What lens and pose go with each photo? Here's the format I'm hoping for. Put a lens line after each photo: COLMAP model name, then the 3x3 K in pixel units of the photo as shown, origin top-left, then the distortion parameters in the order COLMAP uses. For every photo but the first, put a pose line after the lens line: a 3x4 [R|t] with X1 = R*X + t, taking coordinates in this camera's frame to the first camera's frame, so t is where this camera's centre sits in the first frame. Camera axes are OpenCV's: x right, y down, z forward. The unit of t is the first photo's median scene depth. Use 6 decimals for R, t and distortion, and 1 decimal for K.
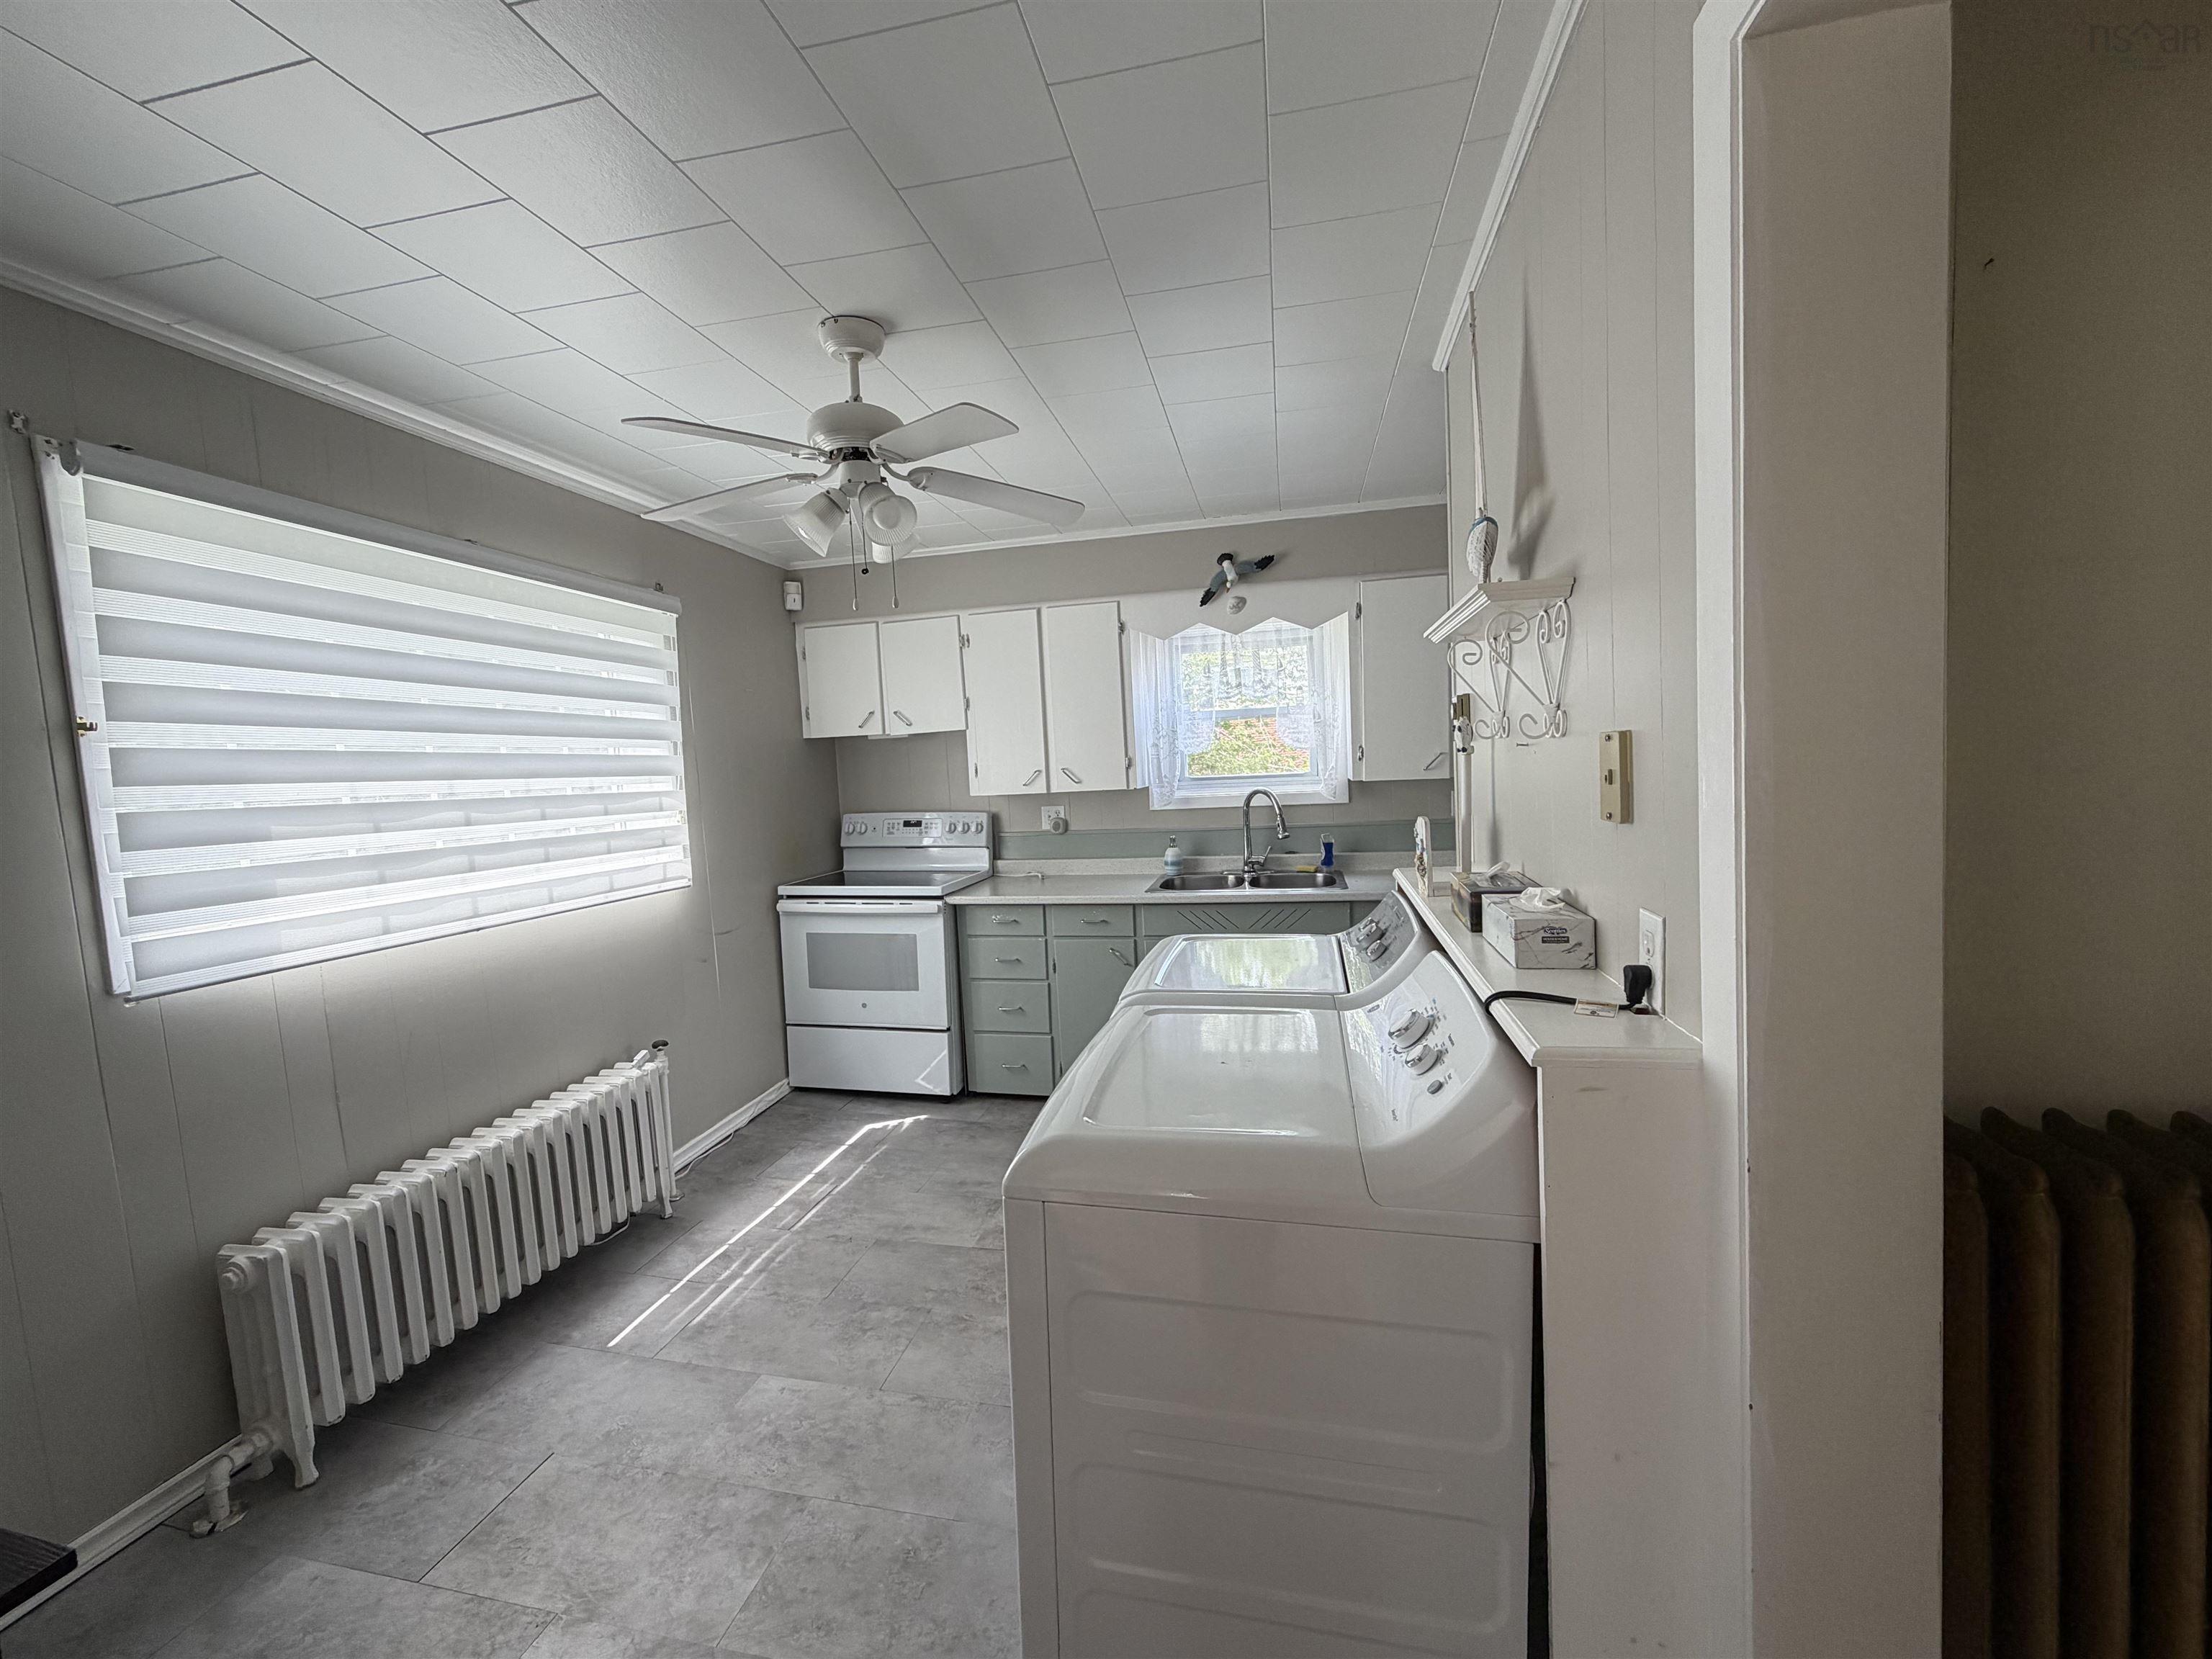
lens RADIAL K [[891.3, 0, 1104.5], [0, 891.3, 832.3], [0, 0, 1]] dist [-0.000103, 0.000486]
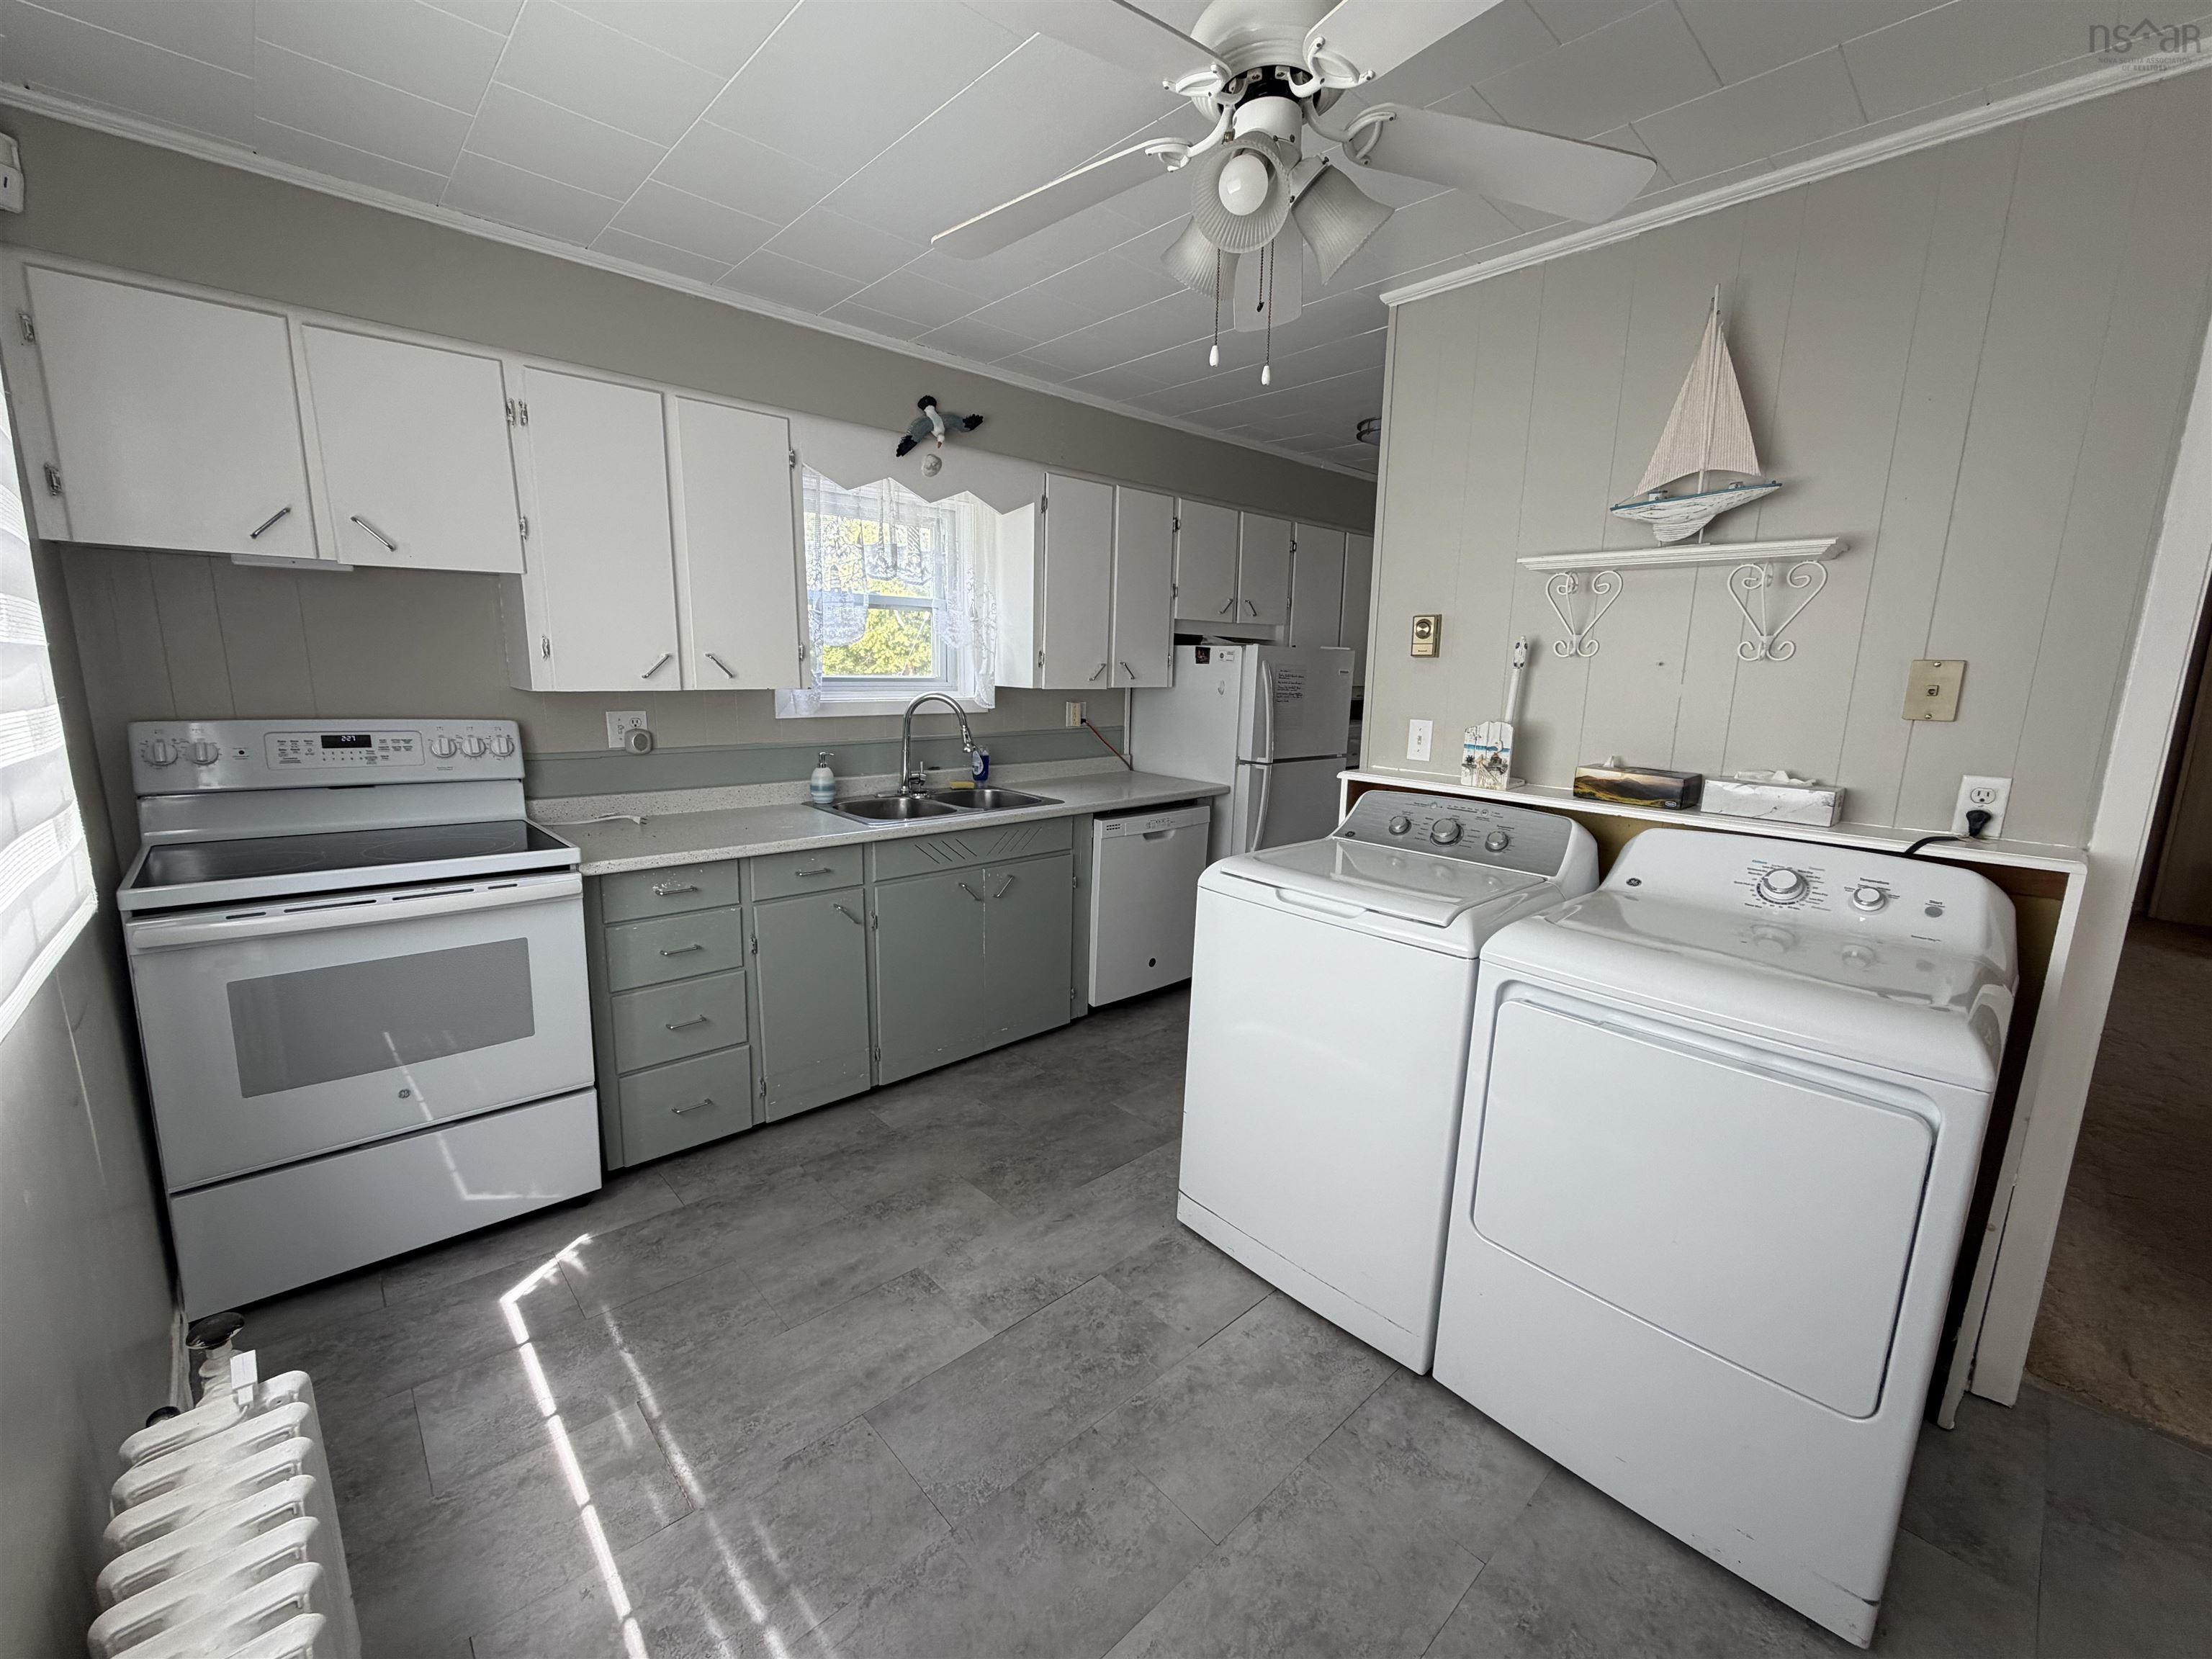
lens RADIAL K [[891.3, 0, 1109.1], [0, 891.3, 829.6], [0, 0, 1]] dist [-0.000103, 0.000486]
pose [[0.573533, -0.093922, 0.813781, -0.446610], [0.020143, 0.994722, 0.100609, -0.002220], [-0.818935, -0.041311, 0.572397, 0.379374]]
